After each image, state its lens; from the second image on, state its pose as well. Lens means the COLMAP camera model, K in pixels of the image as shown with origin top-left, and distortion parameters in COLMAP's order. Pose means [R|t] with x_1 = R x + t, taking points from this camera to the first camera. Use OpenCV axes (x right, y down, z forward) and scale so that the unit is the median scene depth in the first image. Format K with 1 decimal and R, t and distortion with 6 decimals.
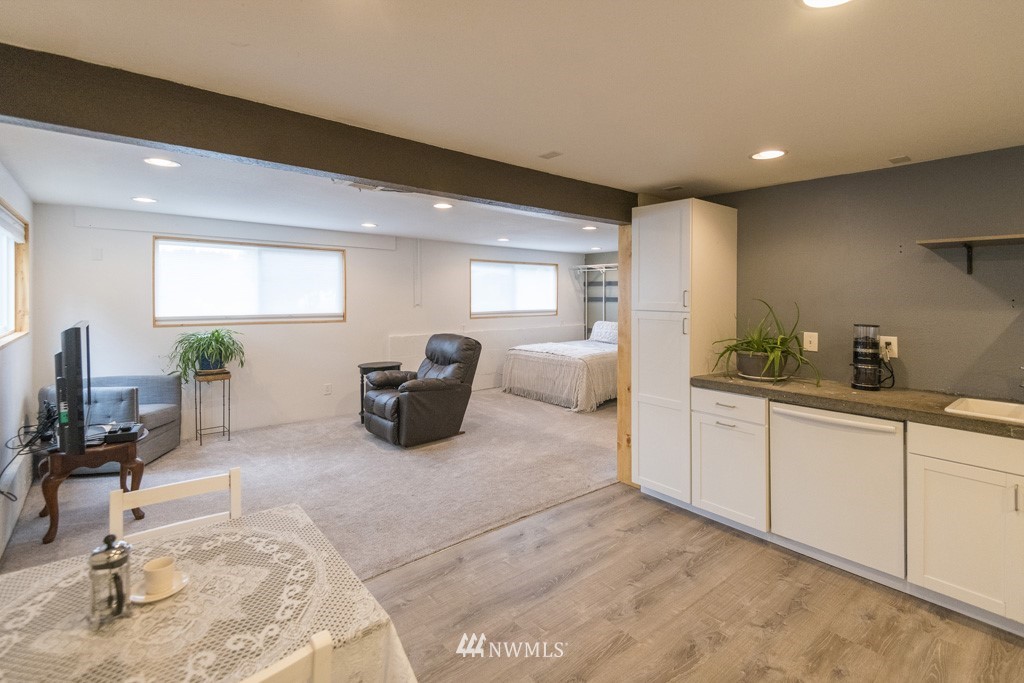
lens RADIAL K [[466.2, 0, 512.5], [0, 466.2, 303.0], [0, 0, 1]] dist [0.018529, -0.005195]
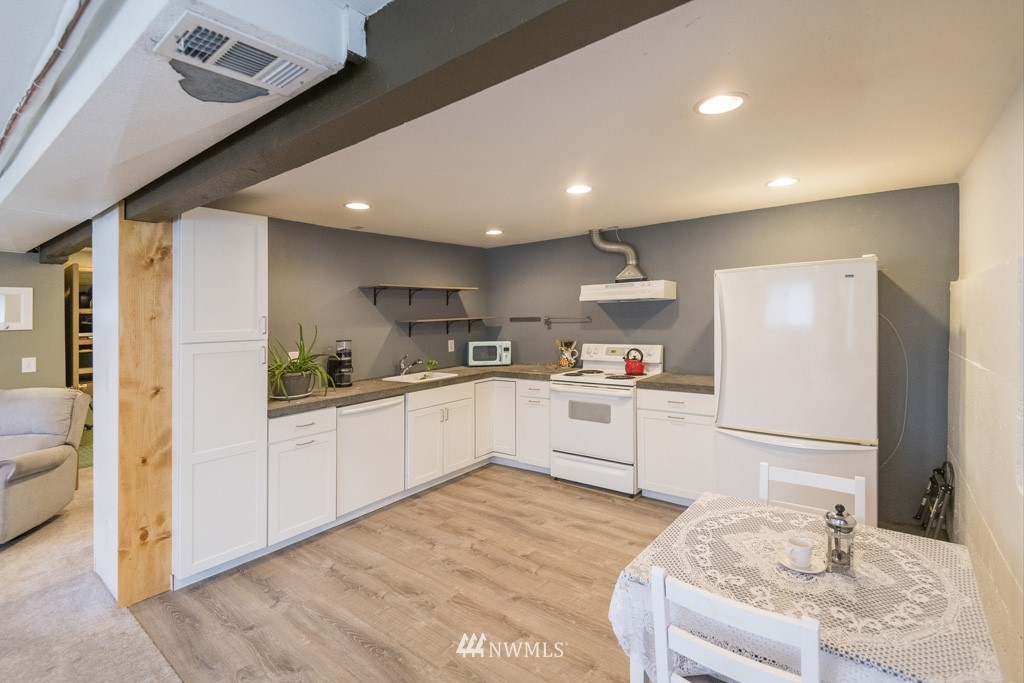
lens RADIAL K [[474.3, 0, 509.6], [0, 474.3, 330.8], [0, 0, 1]] dist [0.016023, -0.010822]
pose [[-0.187183, -0.037105, 0.981624, -0.684290], [0.046567, 0.997828, 0.046597, -0.023428], [-0.981221, 0.054433, -0.185048, 0.739395]]
